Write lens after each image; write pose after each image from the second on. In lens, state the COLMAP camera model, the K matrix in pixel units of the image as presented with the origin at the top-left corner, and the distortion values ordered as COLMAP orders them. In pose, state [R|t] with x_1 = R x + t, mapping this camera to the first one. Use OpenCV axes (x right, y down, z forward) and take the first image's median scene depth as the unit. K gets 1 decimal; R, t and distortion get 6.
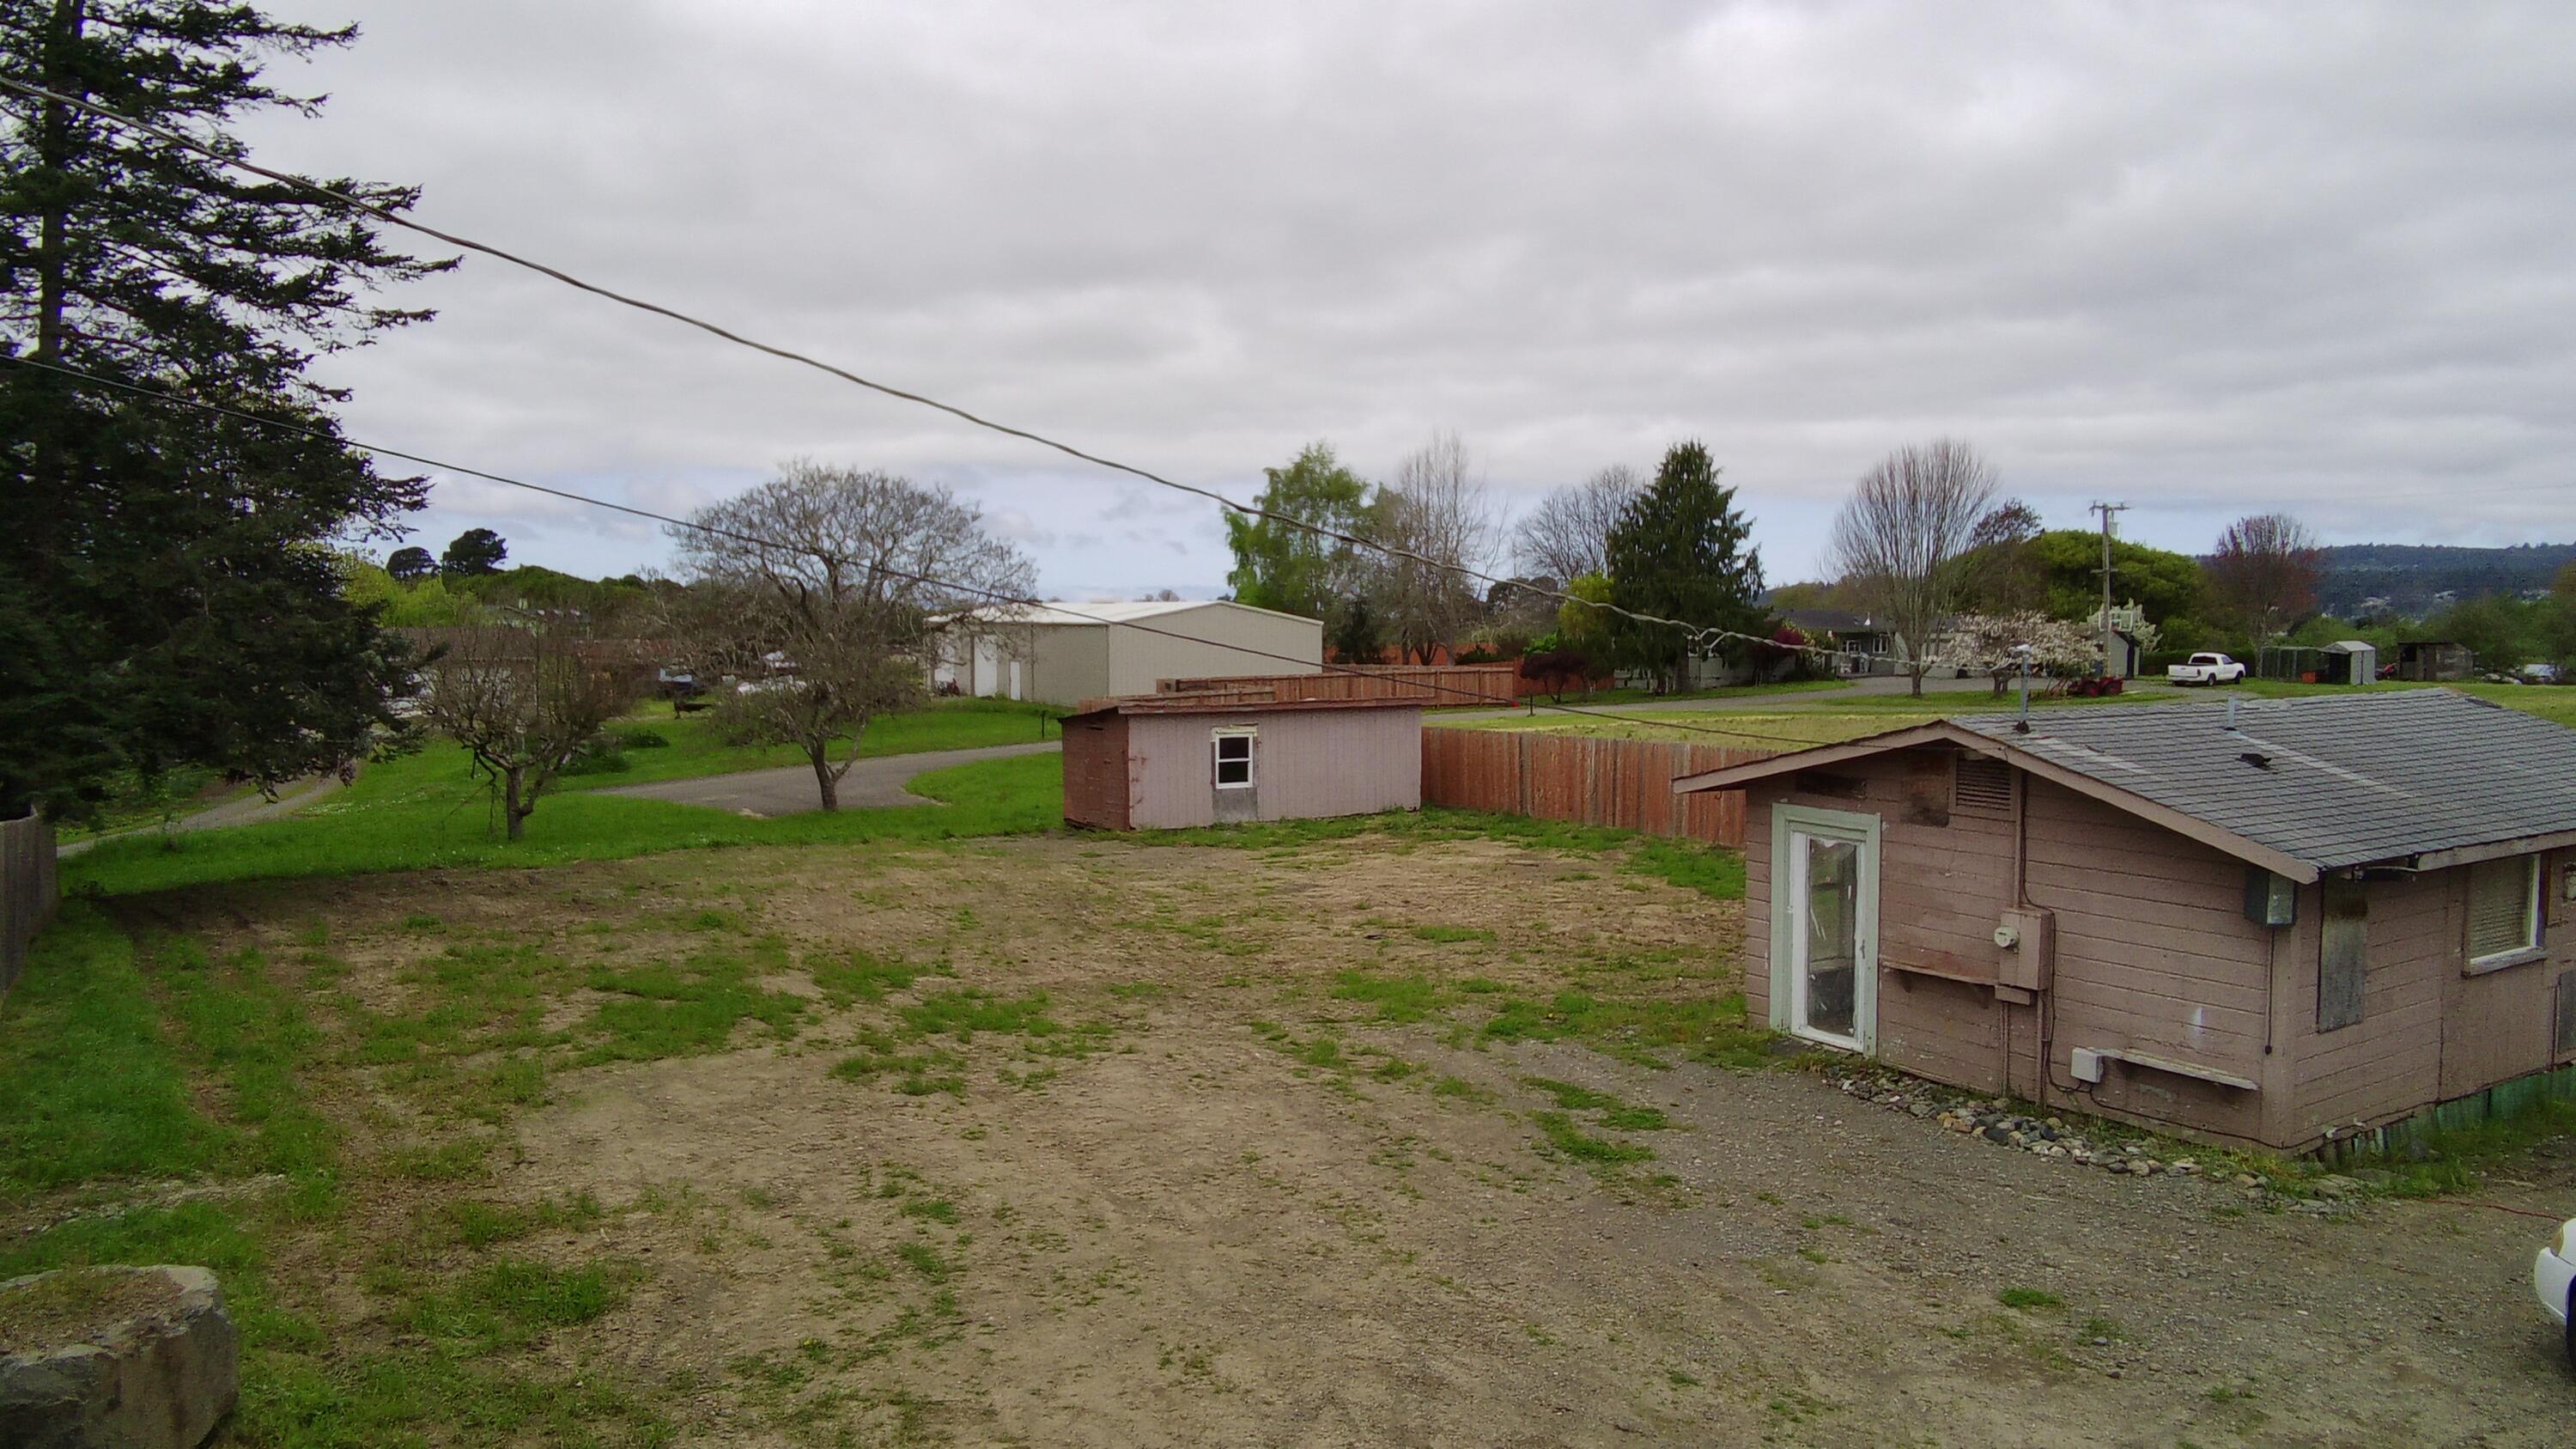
lens RADIAL K [[1693.5, 0, 1270.6], [0, 1693.5, 731.0], [0, 0, 1]] dist [0.037881, -0.095304]
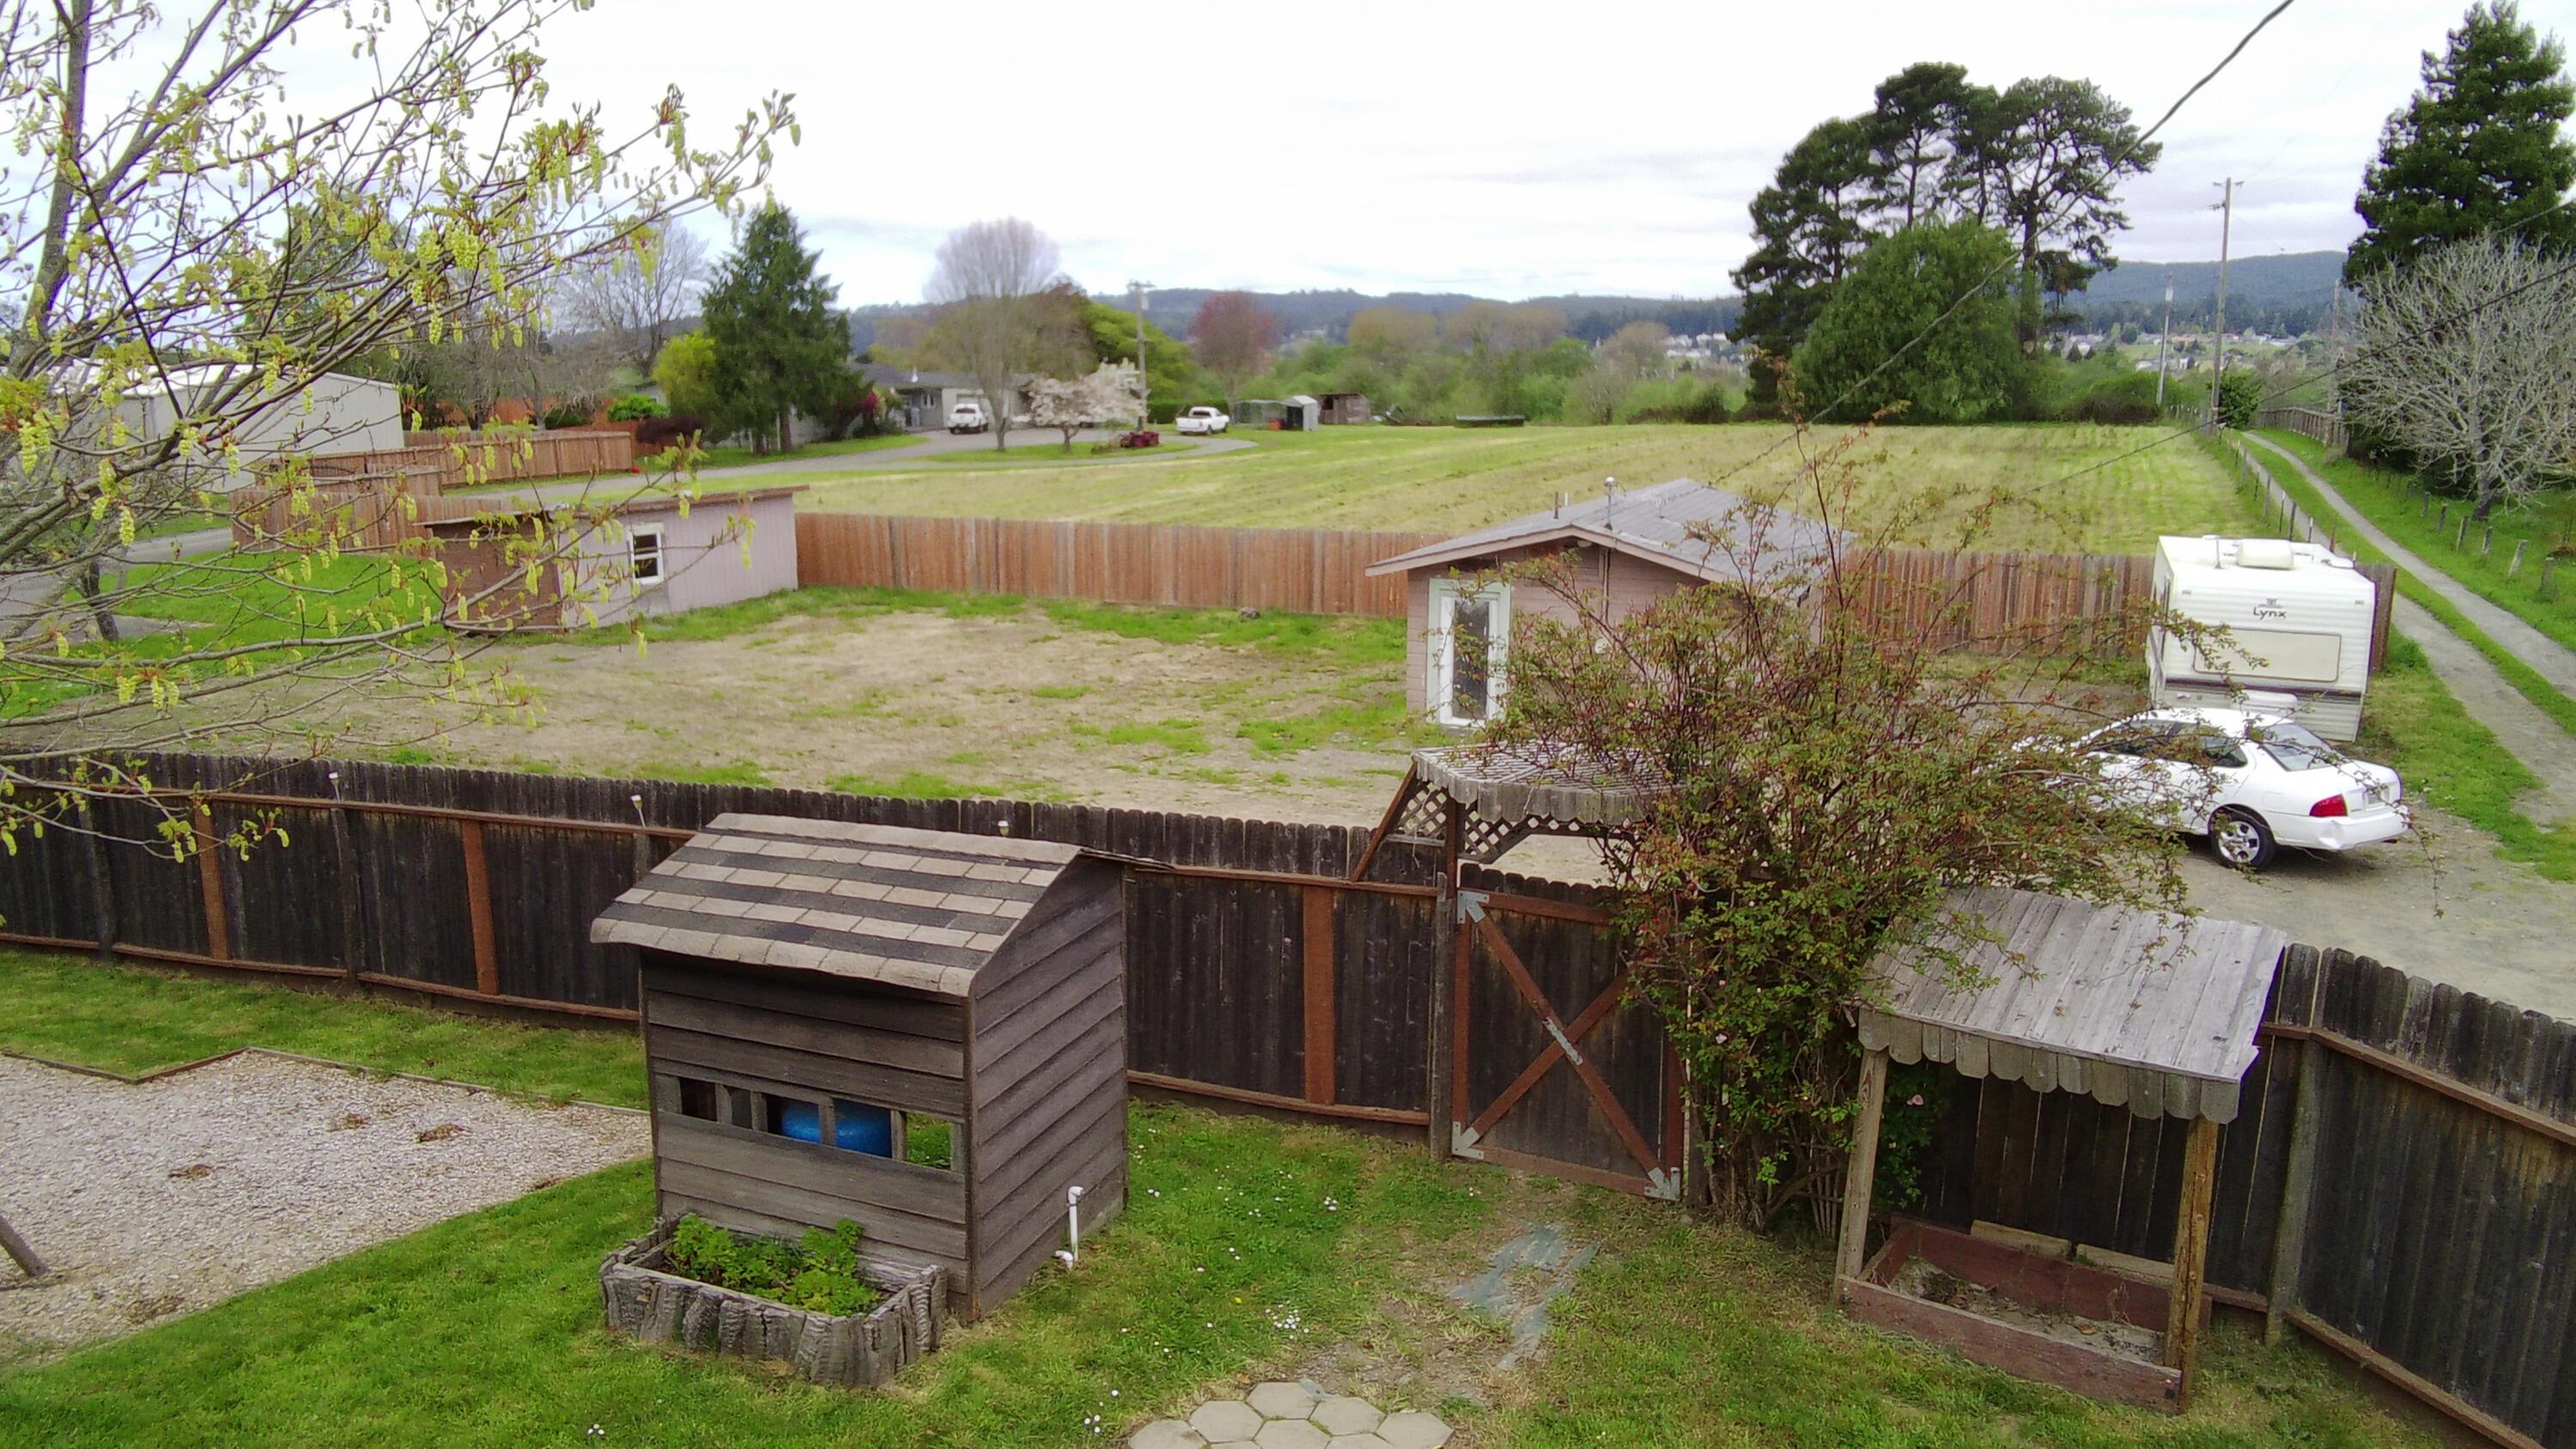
lens RADIAL K [[1693.5, 0, 1270.6], [0, 1693.5, 731.0], [0, 0, 1]] dist [0.037881, -0.095304]
pose [[0.813622, -0.122302, 0.568385, -0.311654], [0.034403, 0.986039, 0.162924, -0.033358], [-0.580376, -0.113004, 0.806470, -0.075157]]
